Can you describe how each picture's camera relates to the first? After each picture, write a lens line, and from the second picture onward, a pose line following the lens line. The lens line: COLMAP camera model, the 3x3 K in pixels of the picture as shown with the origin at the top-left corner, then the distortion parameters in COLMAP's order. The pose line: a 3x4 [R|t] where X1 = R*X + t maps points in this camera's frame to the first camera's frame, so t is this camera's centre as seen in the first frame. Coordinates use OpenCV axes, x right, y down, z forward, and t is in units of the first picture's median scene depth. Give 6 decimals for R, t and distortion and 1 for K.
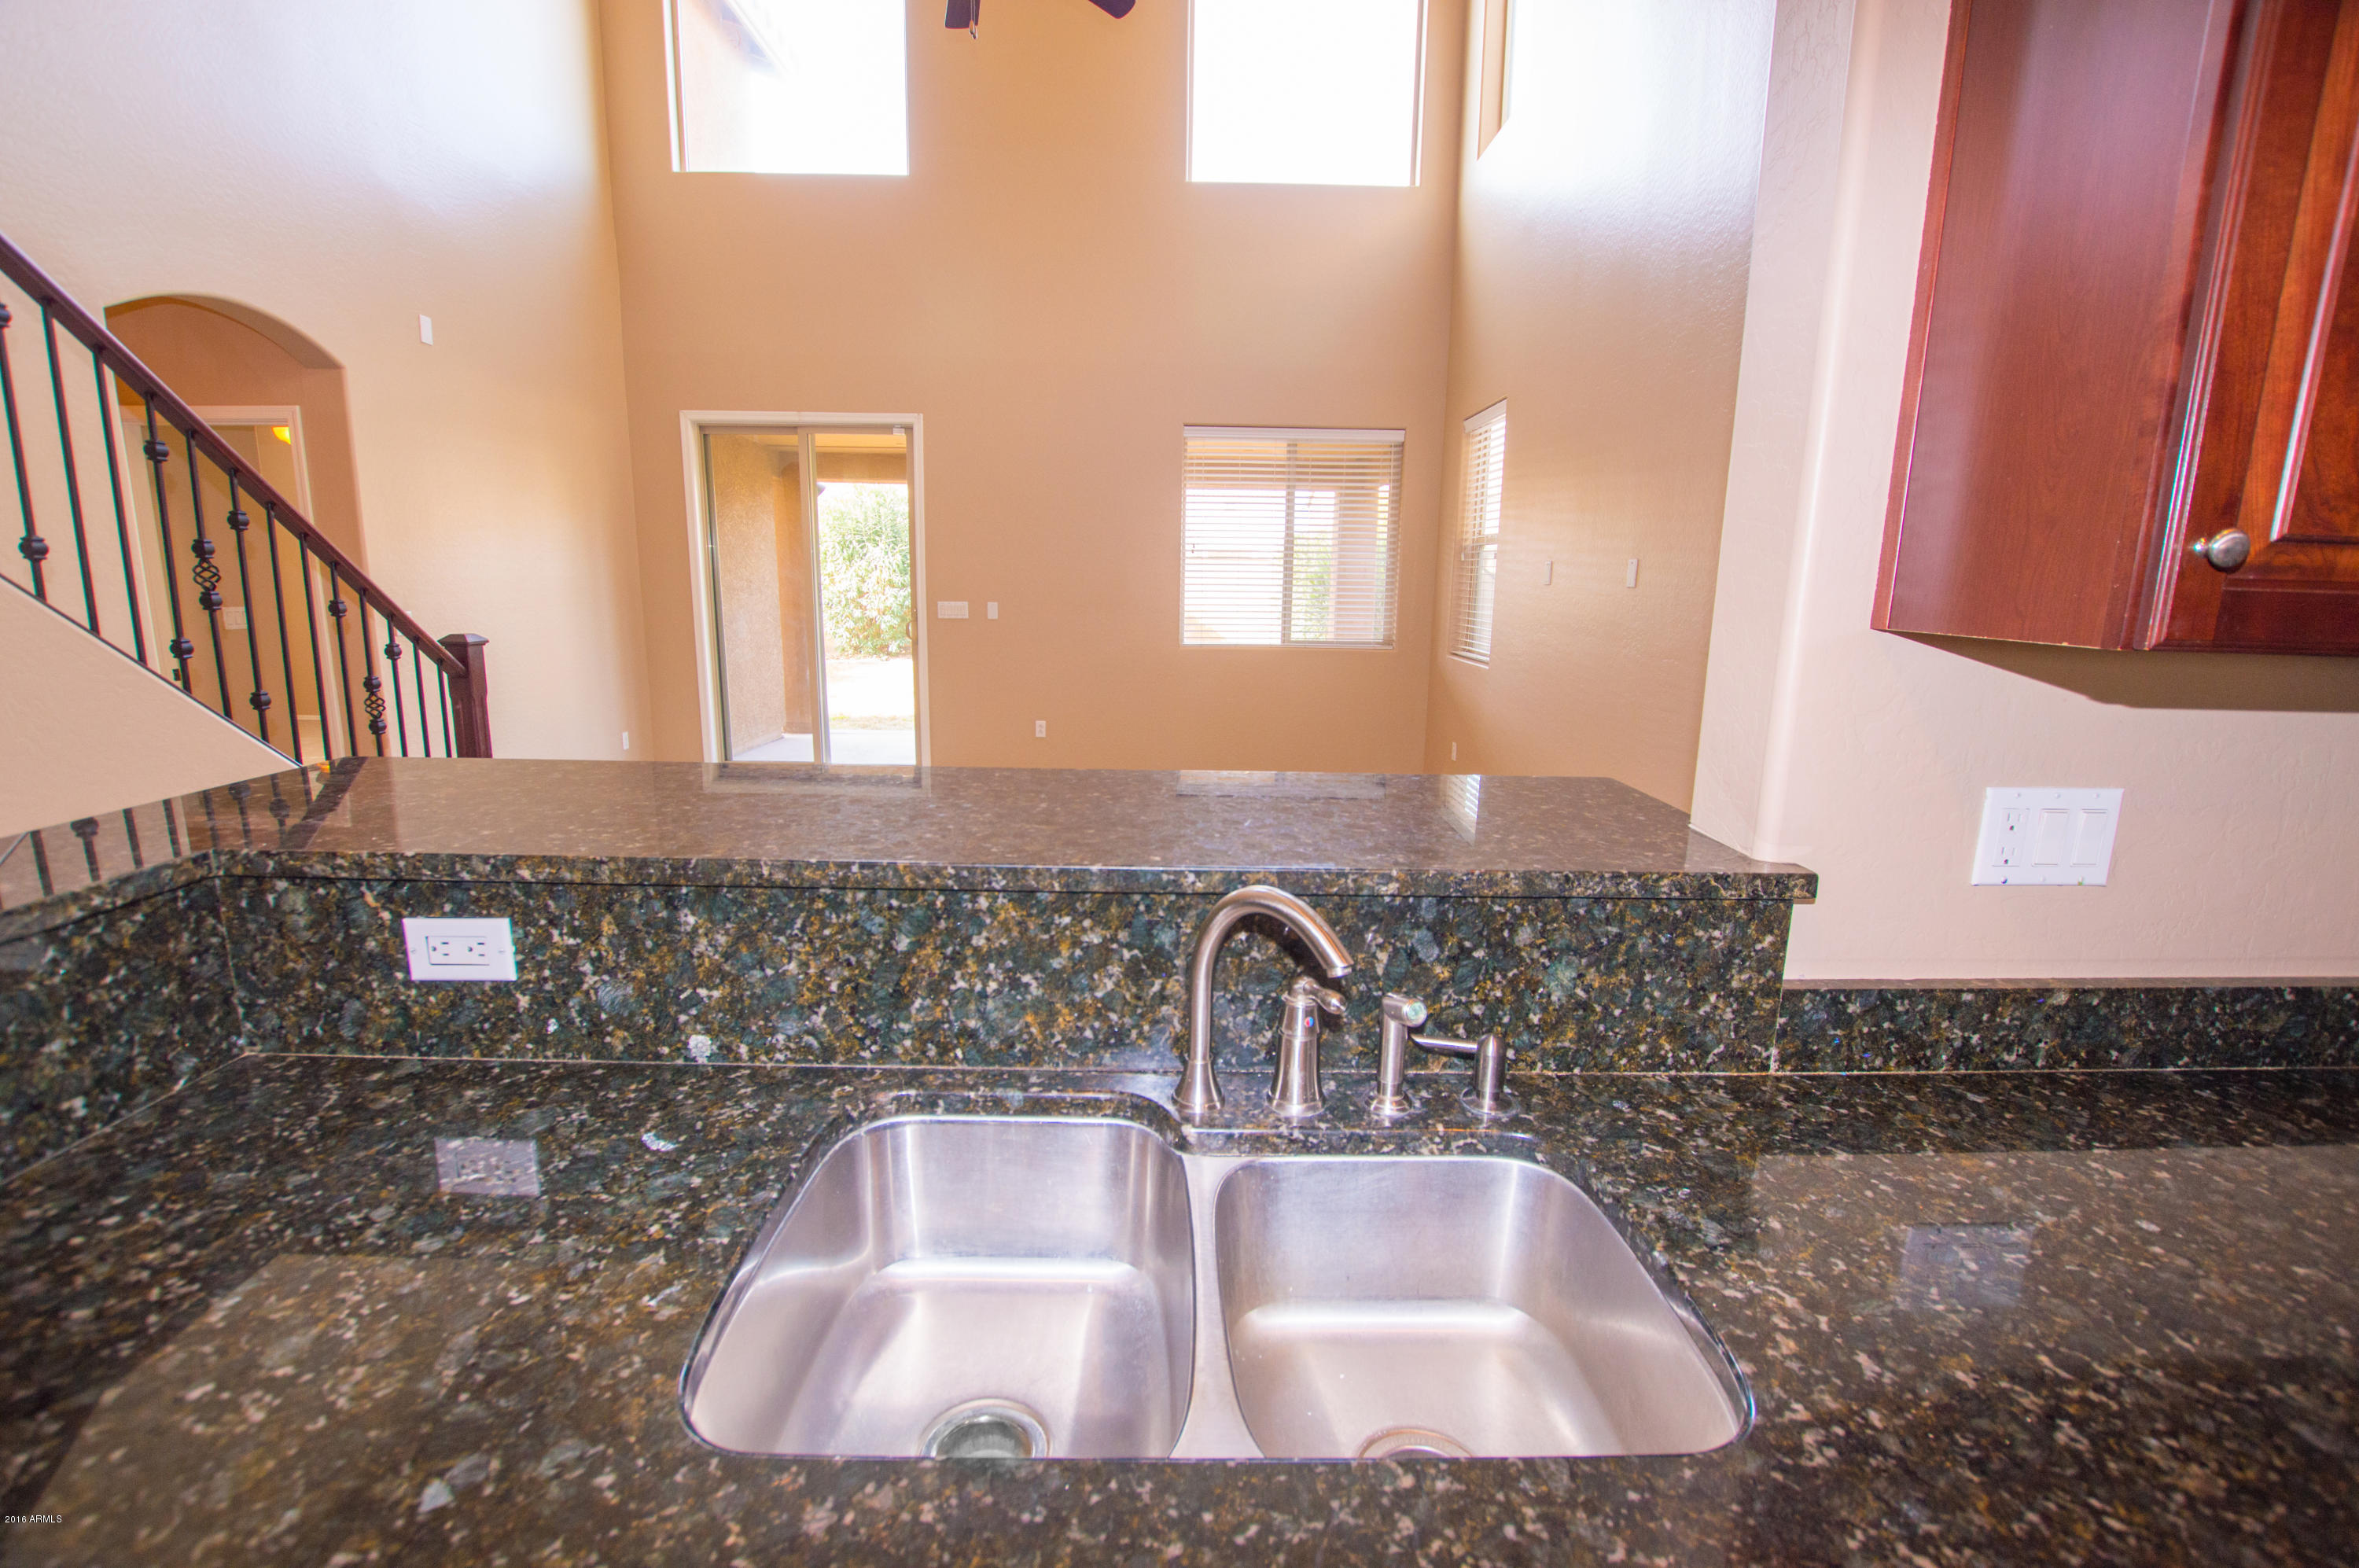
lens RADIAL K [[1052.2, 0, 1179.5], [0, 1052.2, 784.0], [0, 0, 1]] dist [-0.023773, 0.000251]
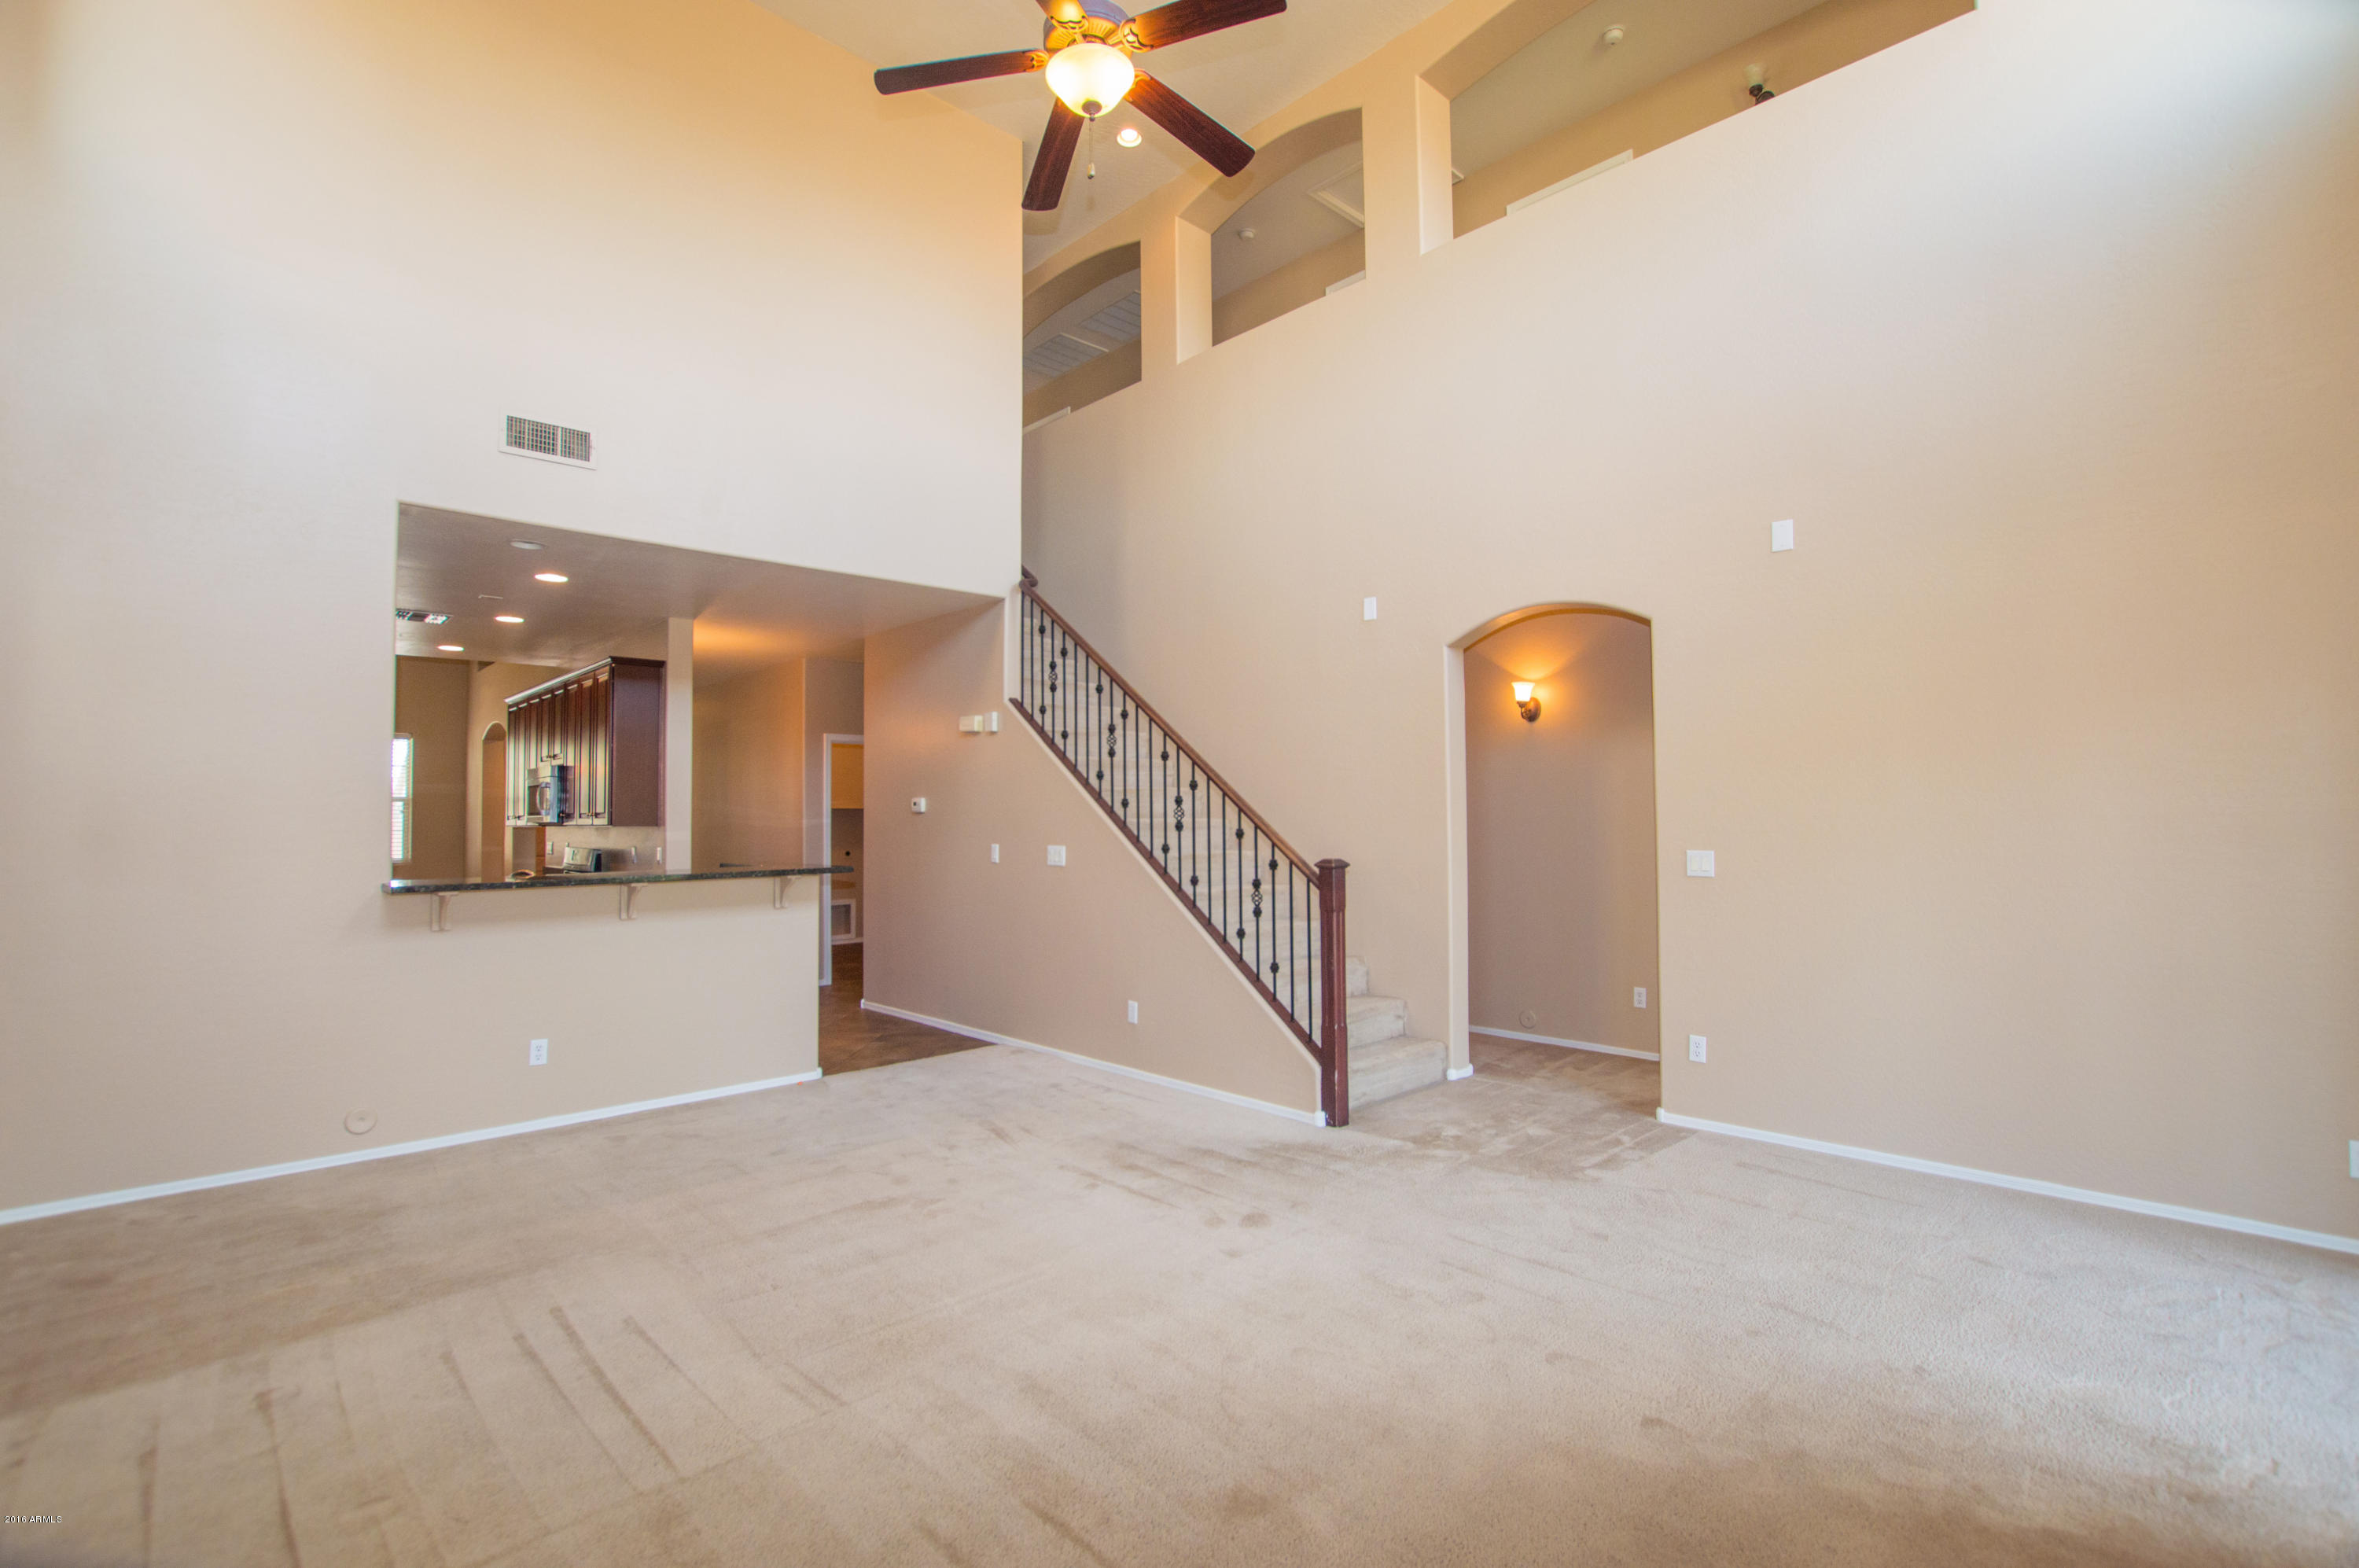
lens RADIAL K [[1052.2, 0, 1179.5], [0, 1052.2, 784.0], [0, 0, 1]] dist [-0.023773, 0.000251]
pose [[-0.726561, -0.031989, -0.686357, 0.175696], [-0.138464, 0.985239, 0.100655, -0.185613], [0.673006, 0.168168, -0.720266, 0.982534]]
